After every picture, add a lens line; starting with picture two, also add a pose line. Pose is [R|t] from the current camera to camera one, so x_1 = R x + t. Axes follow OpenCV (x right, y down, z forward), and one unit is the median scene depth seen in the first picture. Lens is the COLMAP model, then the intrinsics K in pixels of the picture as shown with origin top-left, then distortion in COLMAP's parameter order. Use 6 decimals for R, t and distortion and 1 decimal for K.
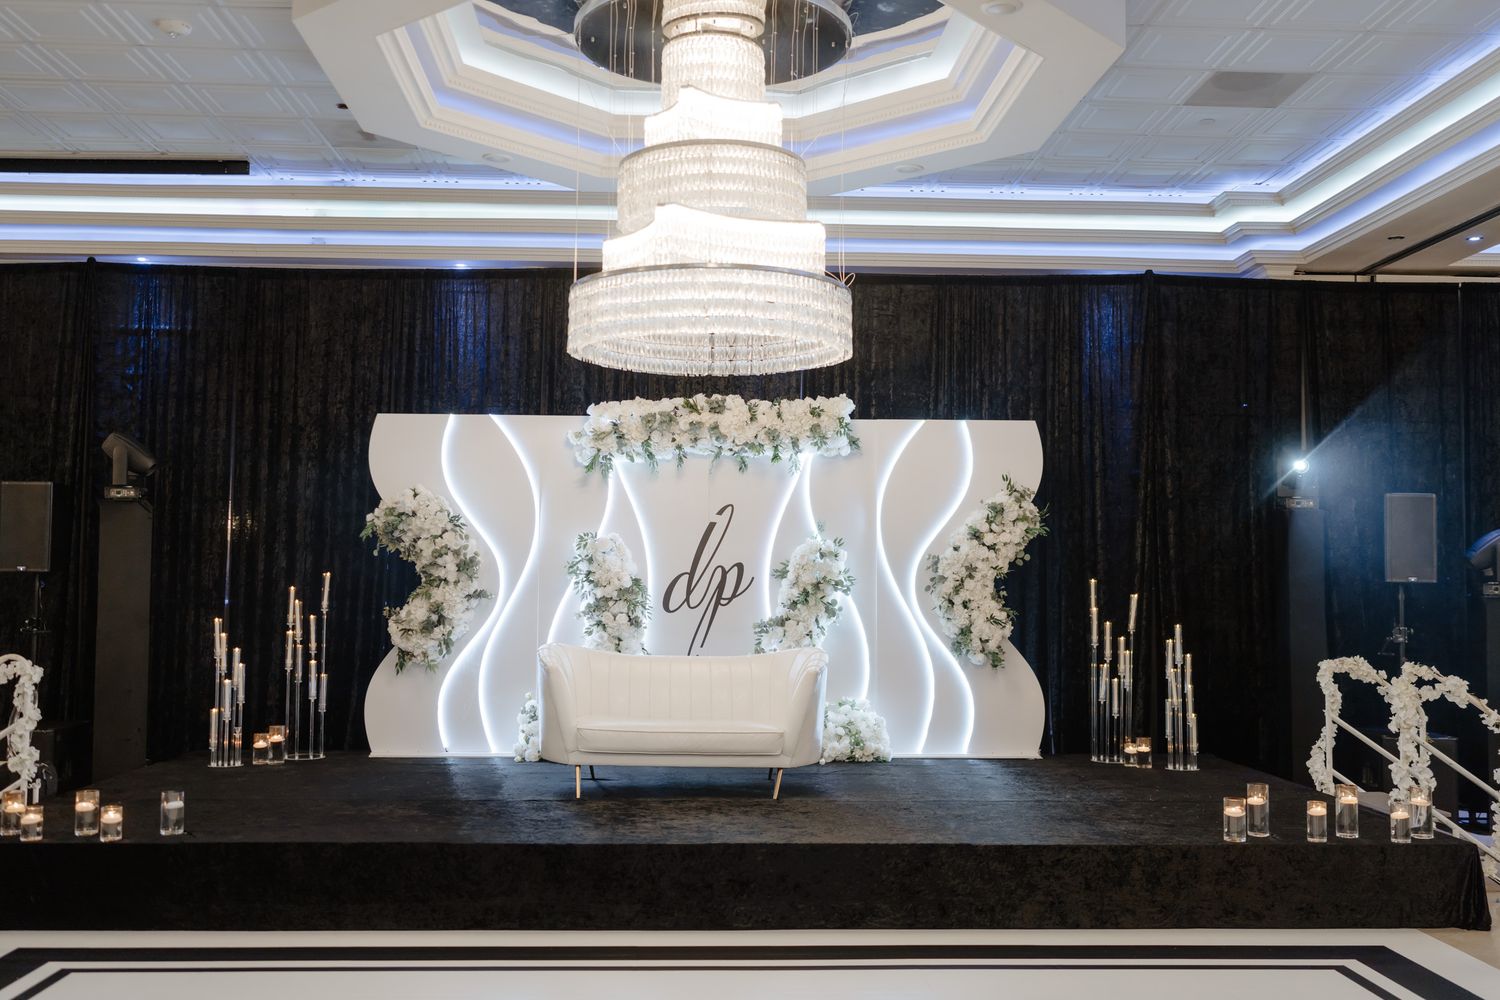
lens RADIAL K [[1438.8, 0, 728.1], [0, 1438.8, 503.3], [0, 0, 1]] dist [-0.001162, -0.000665]
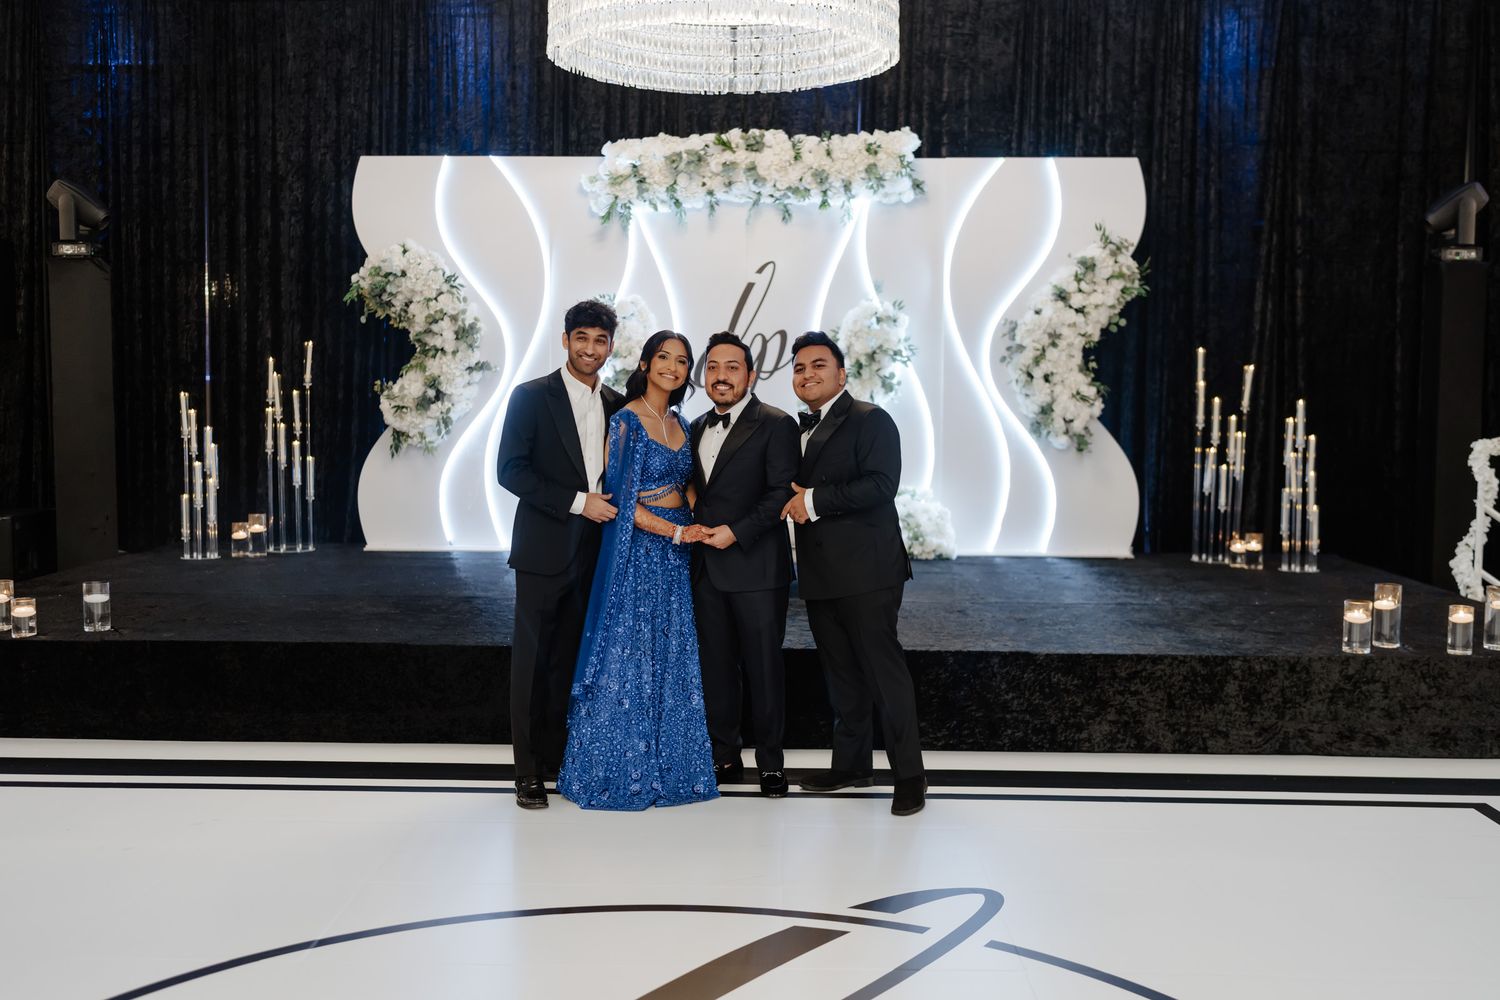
lens RADIAL K [[1464.8, 0, 750.0], [0, 1464.8, 500.0], [0, 0, 1]] dist [-0.001339, 0.010269]
pose [[0.997869, 0.004244, -0.065117, 0.046322], [0.004085, 0.991863, 0.127243, 0.030883], [0.065127, -0.127238, 0.989732, 0.121909]]
